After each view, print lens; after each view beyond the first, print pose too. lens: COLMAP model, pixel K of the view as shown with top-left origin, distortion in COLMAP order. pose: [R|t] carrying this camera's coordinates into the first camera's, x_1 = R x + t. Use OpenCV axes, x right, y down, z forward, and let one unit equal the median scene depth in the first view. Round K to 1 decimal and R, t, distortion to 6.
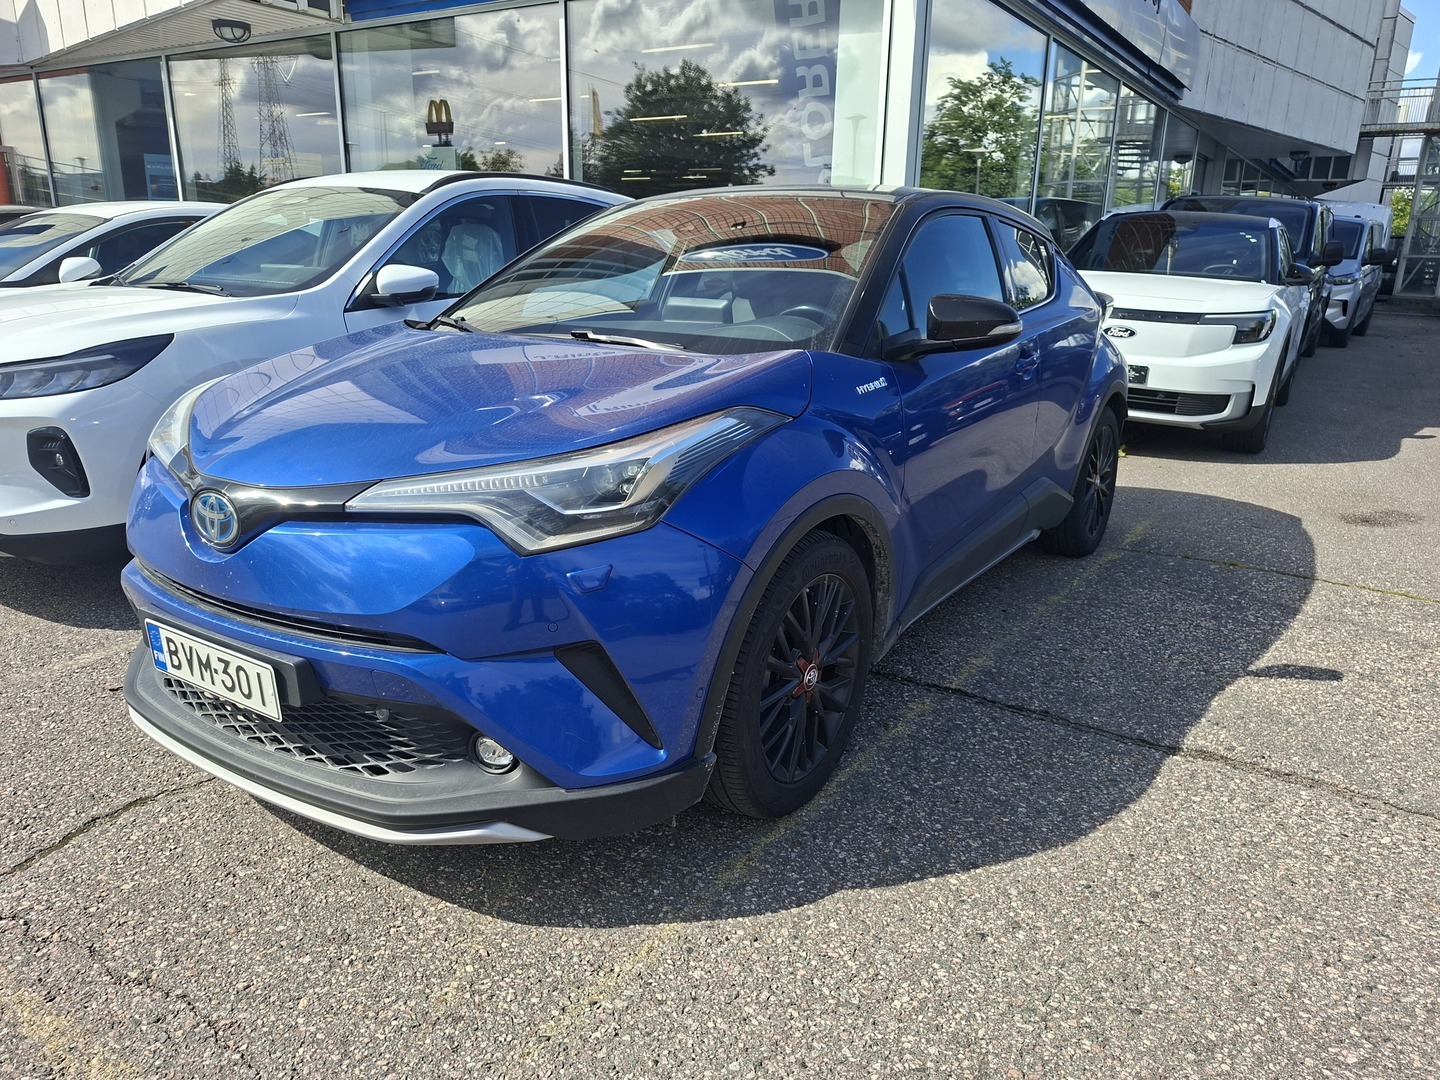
lens RADIAL K [[989.7, 0, 717.7], [0, 989.7, 529.6], [0, 0, 1]] dist [0.055363, -0.055689]
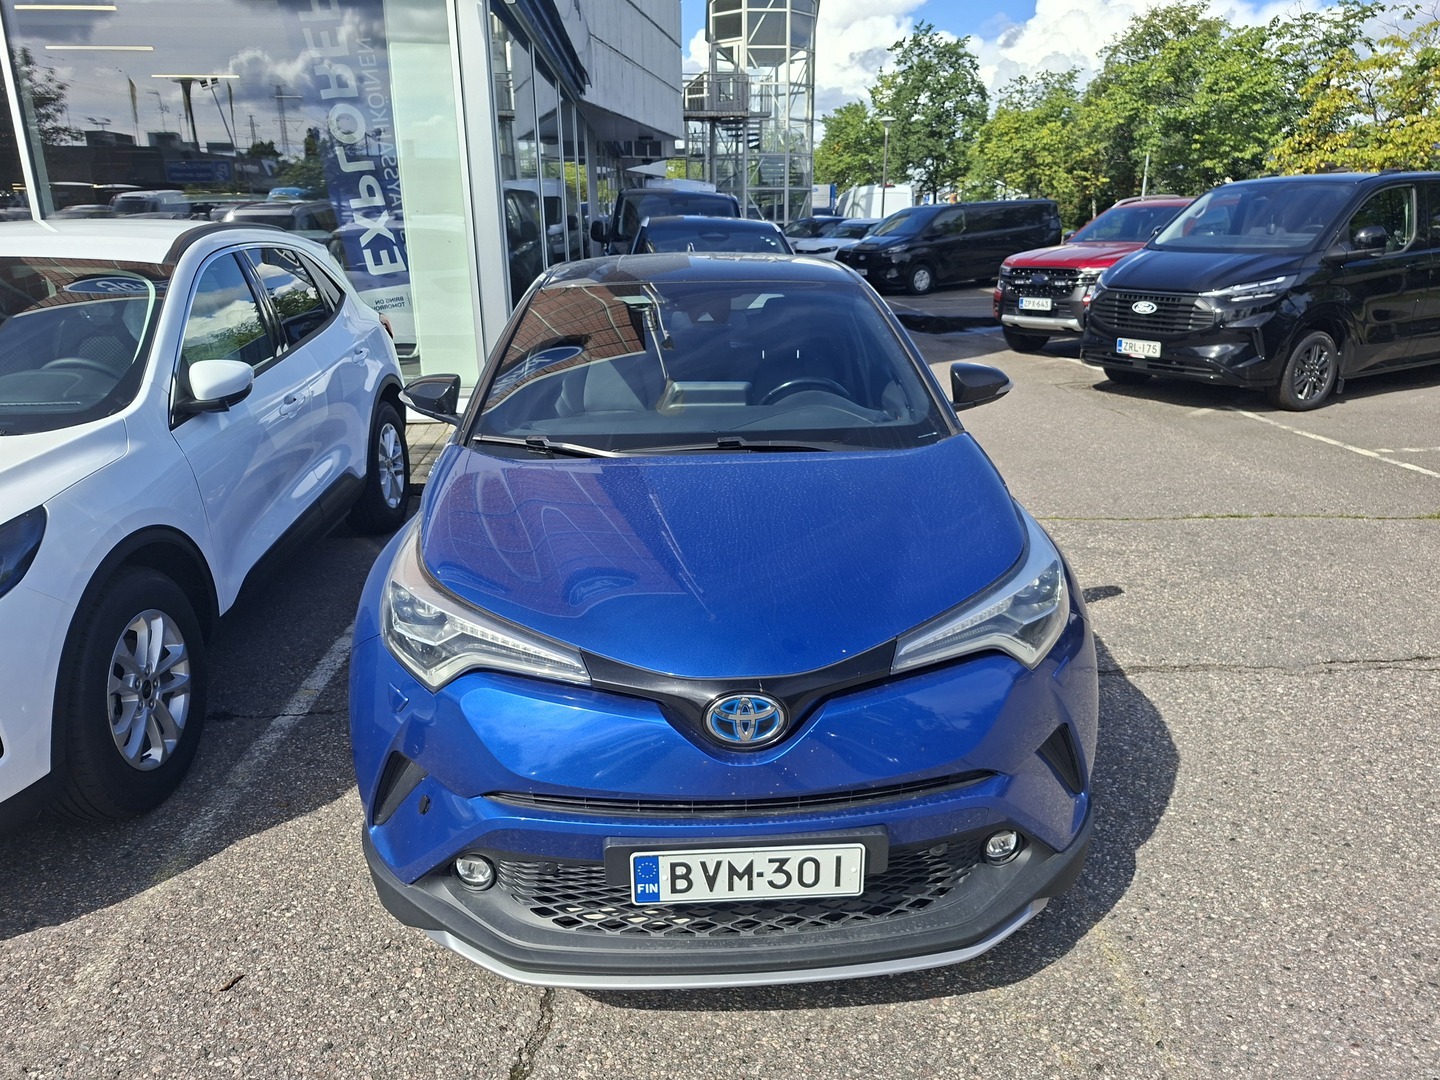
lens RADIAL K [[989.7, 0, 717.7], [0, 989.7, 529.6], [0, 0, 1]] dist [0.055363, -0.055689]
pose [[0.809078, -0.201404, 0.552114, -0.861481], [0.183531, 0.979050, 0.088195, -0.235311], [-0.558309, 0.029973, 0.829091, 0.197714]]
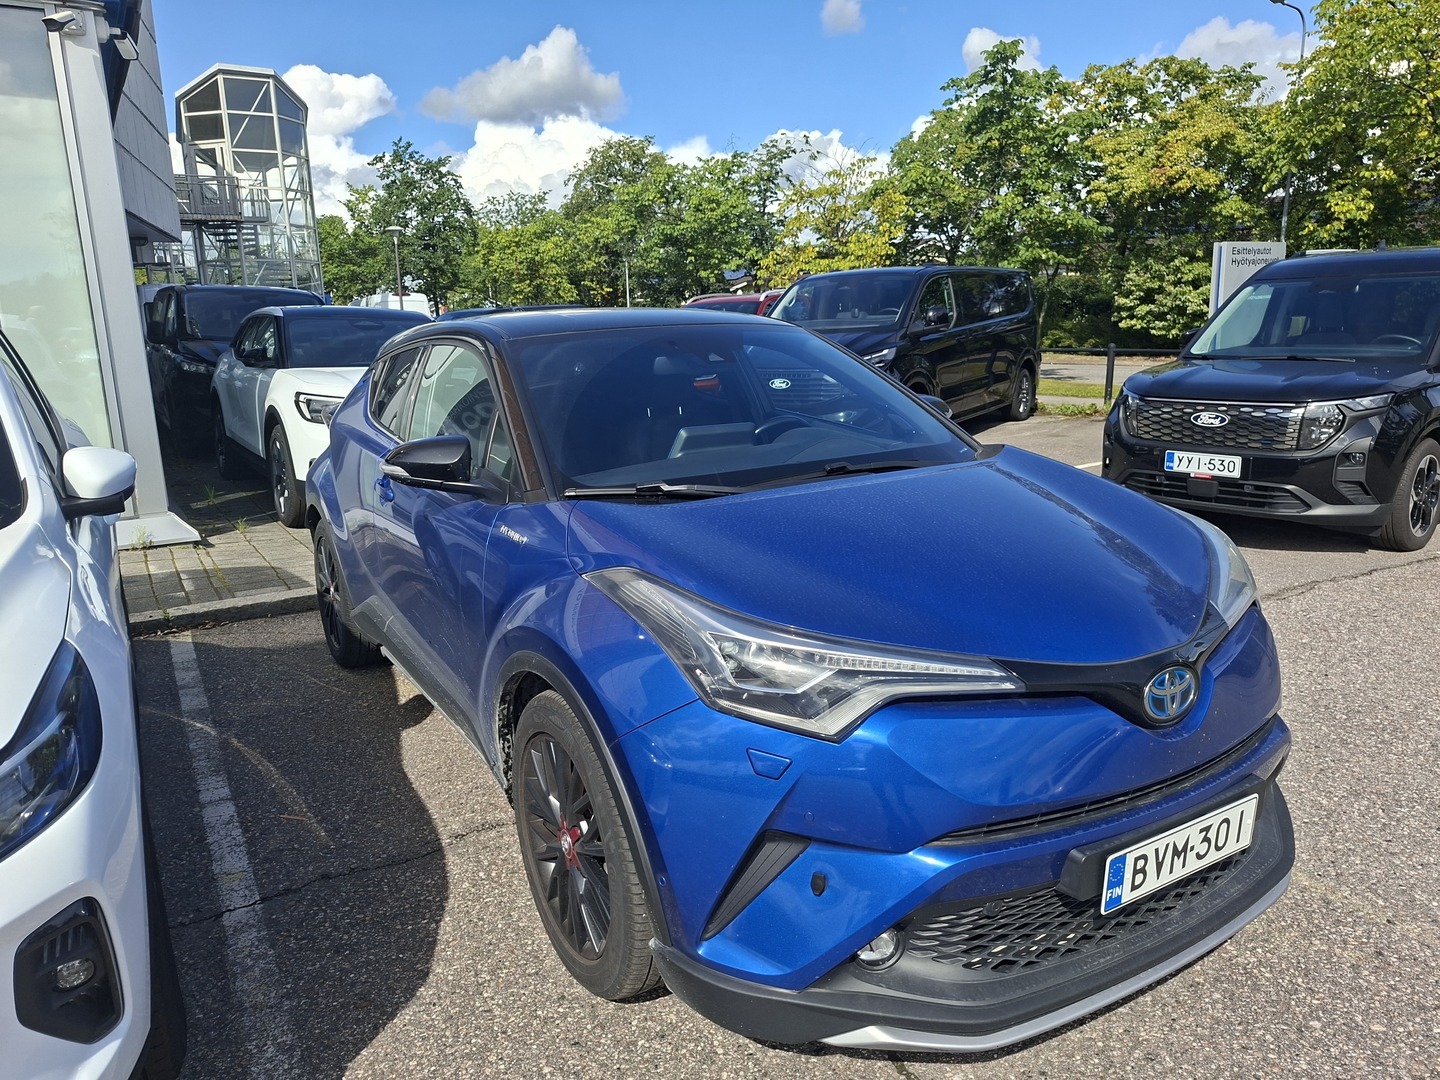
lens RADIAL K [[987.6, 0, 693.5], [0, 987.6, 542.5], [0, 0, 1]] dist [0.111282, -0.155808]
pose [[0.449540, -0.226387, 0.864096, -1.277908], [0.279998, 0.954312, 0.104356, -0.317768], [-0.848242, 0.195033, 0.492389, 0.760201]]
